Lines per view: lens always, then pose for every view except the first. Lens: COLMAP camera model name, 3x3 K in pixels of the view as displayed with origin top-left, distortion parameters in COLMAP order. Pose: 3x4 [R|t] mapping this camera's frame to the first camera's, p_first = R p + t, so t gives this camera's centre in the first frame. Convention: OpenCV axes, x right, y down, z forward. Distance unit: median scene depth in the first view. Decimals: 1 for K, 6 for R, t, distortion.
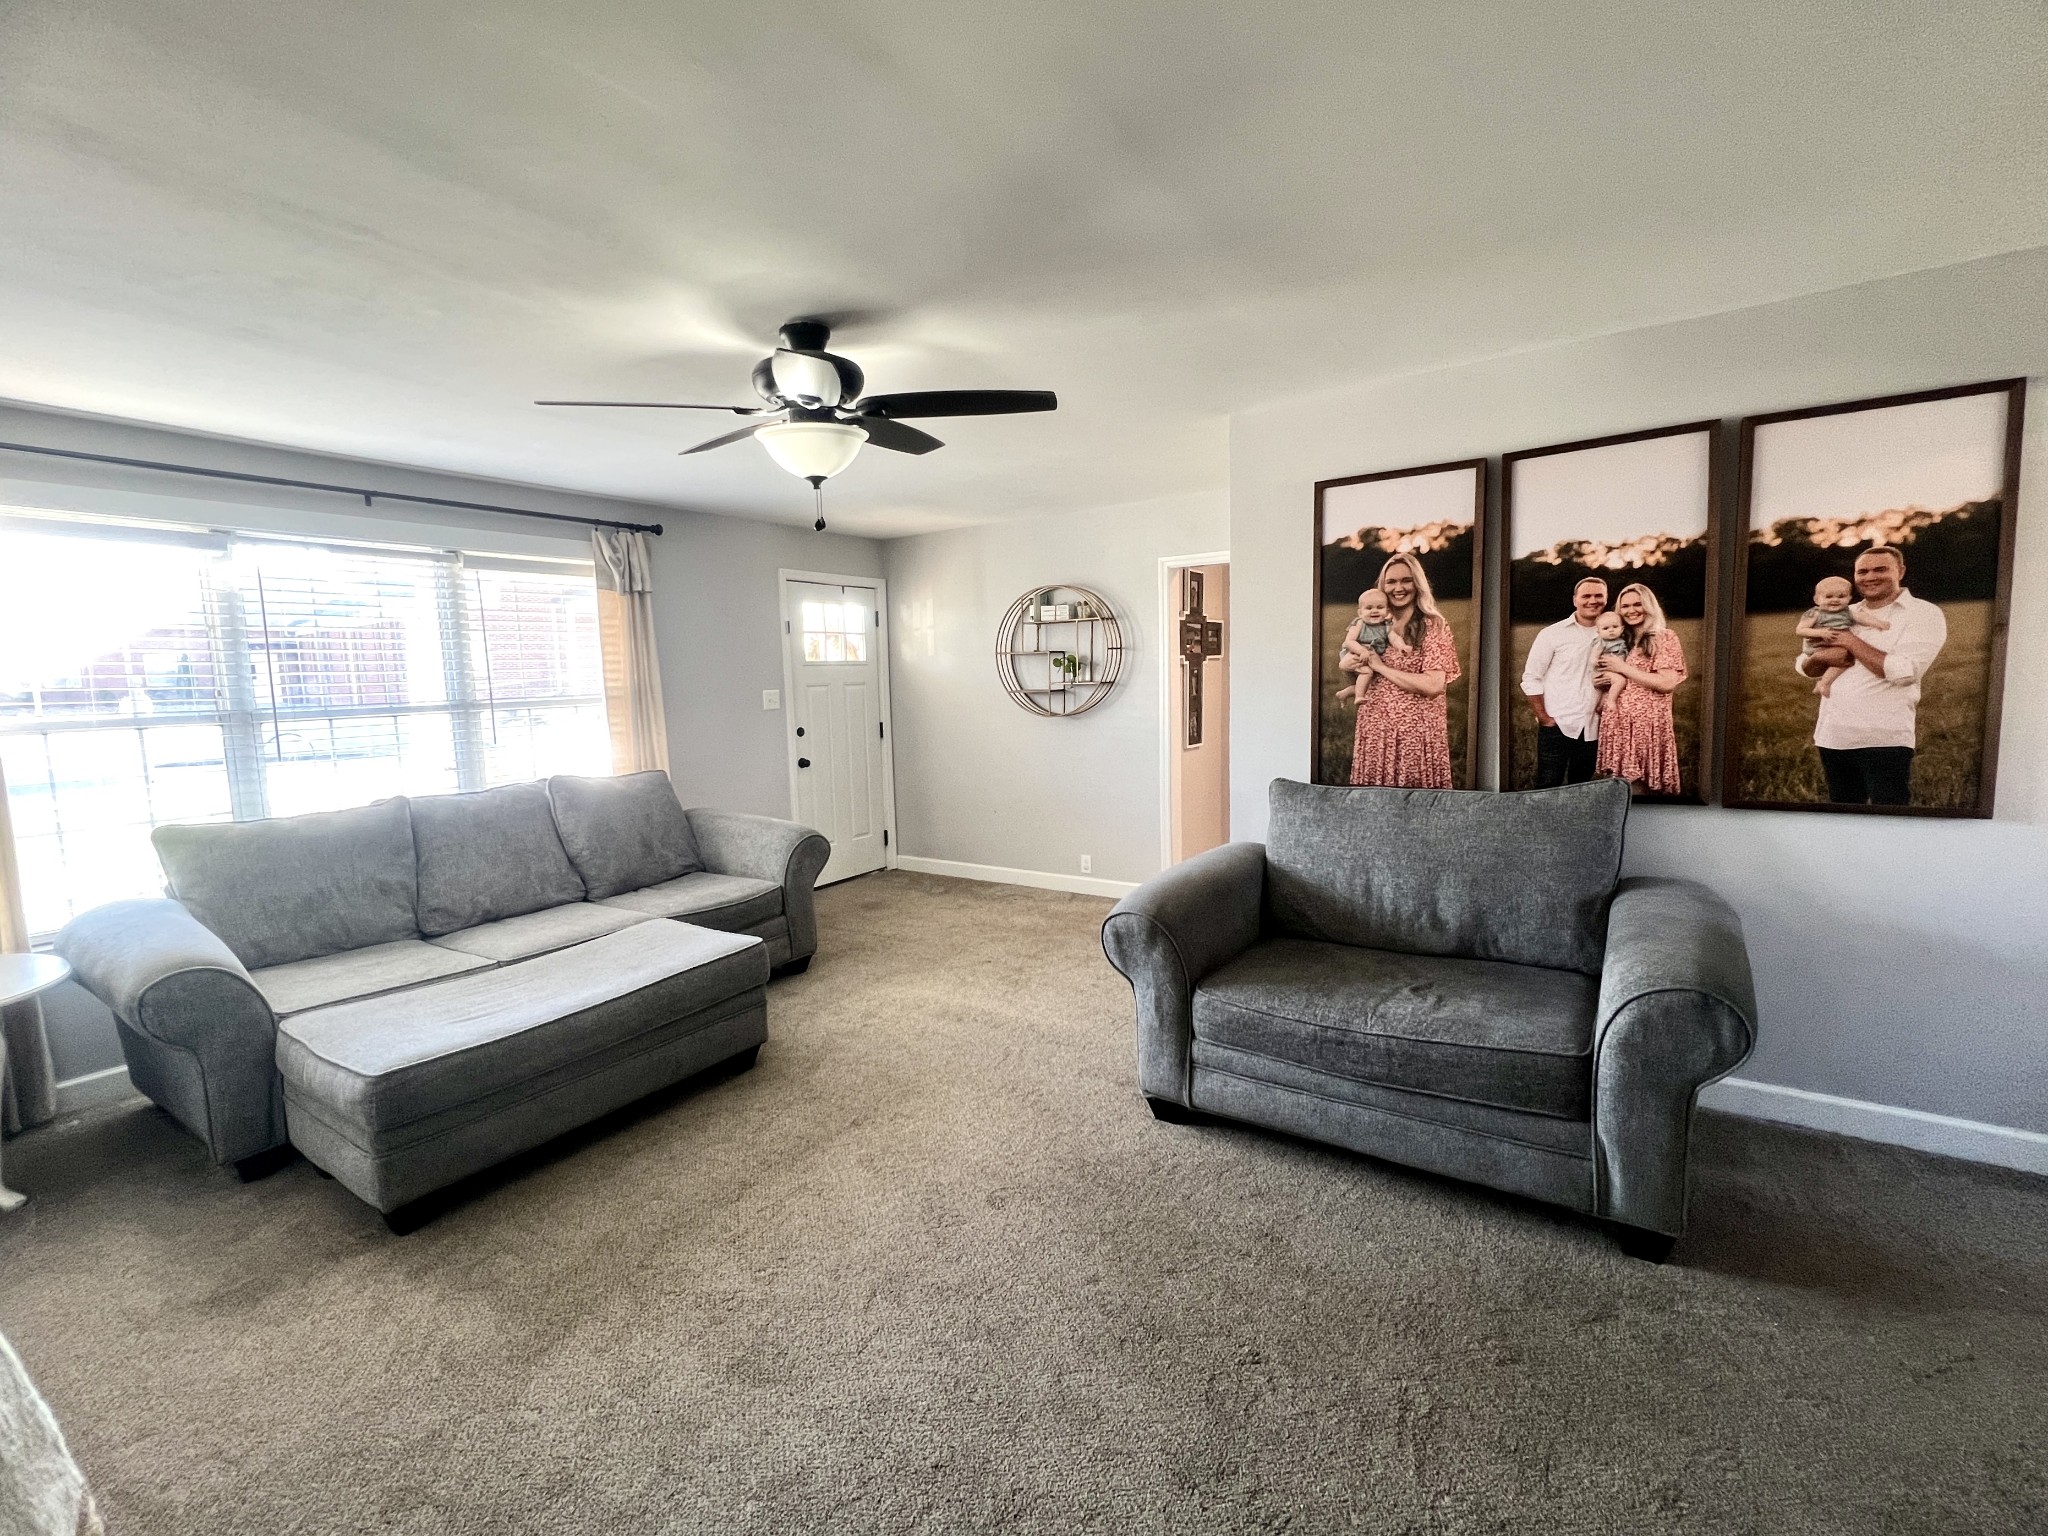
lens RADIAL K [[880.6, 0, 1013.0], [0, 880.6, 753.8], [0, 0, 1]] dist [0.002040, -0.001063]
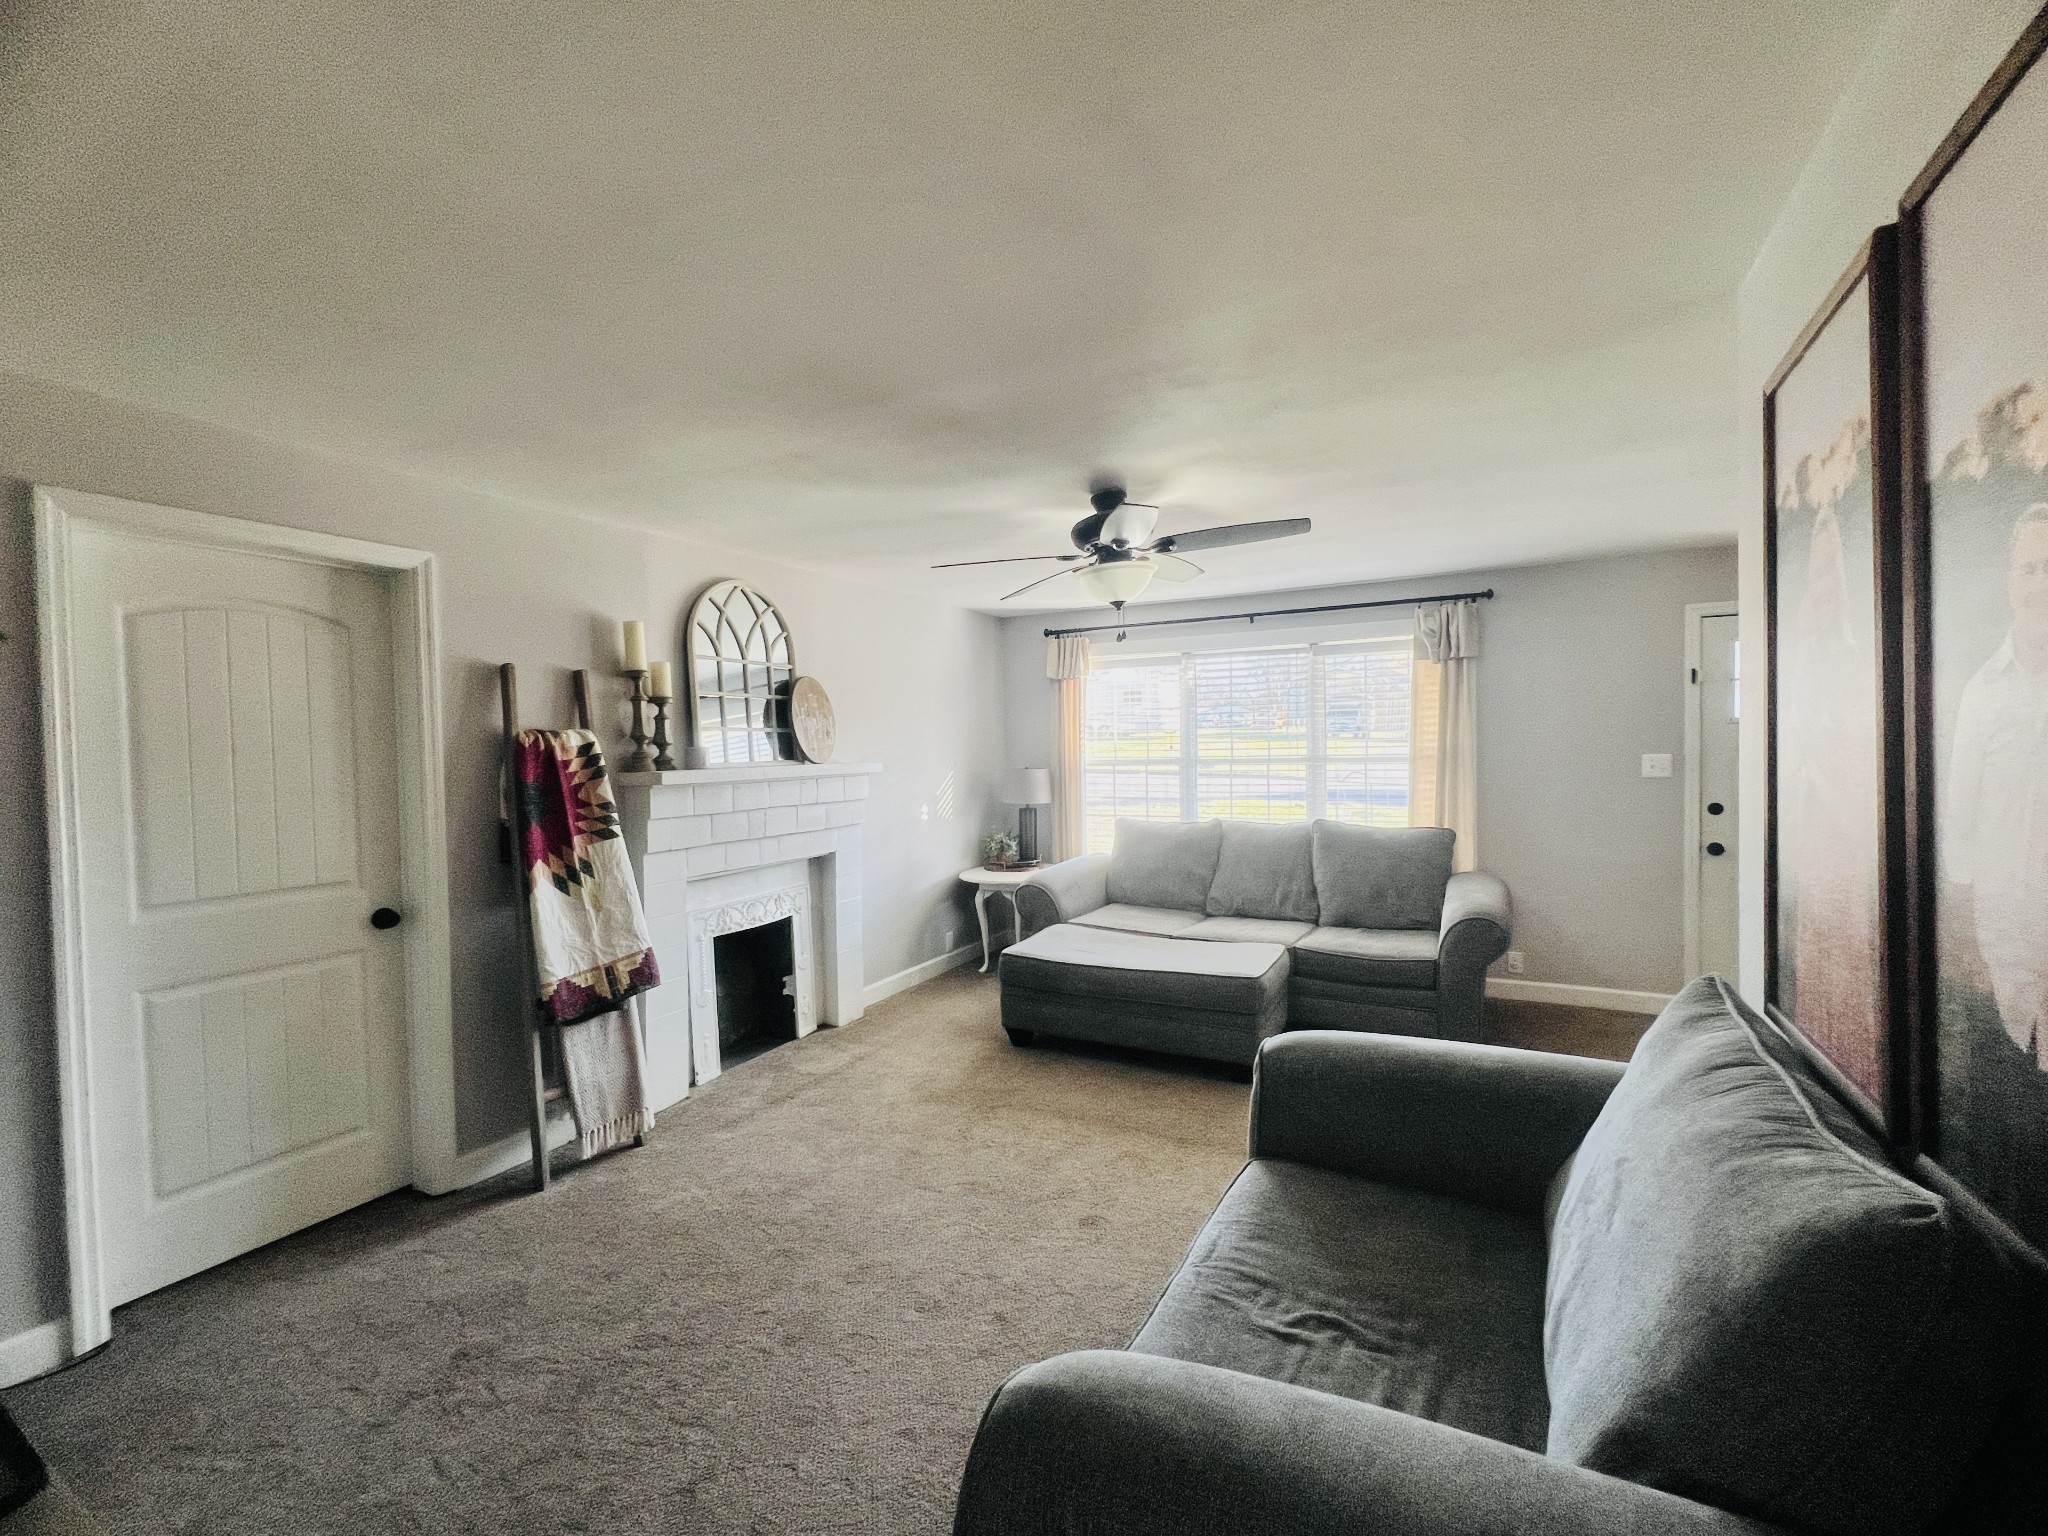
lens RADIAL K [[843.1, 0, 1024.0], [0, 843.1, 768.0], [0, 0, 1]] dist [-0.003257, -0.000672]
pose [[0.114944, 0.053856, -0.991911, 0.539846], [-0.074870, 0.996159, 0.045411, -0.062538], [0.990546, 0.069045, 0.118535, 0.393702]]
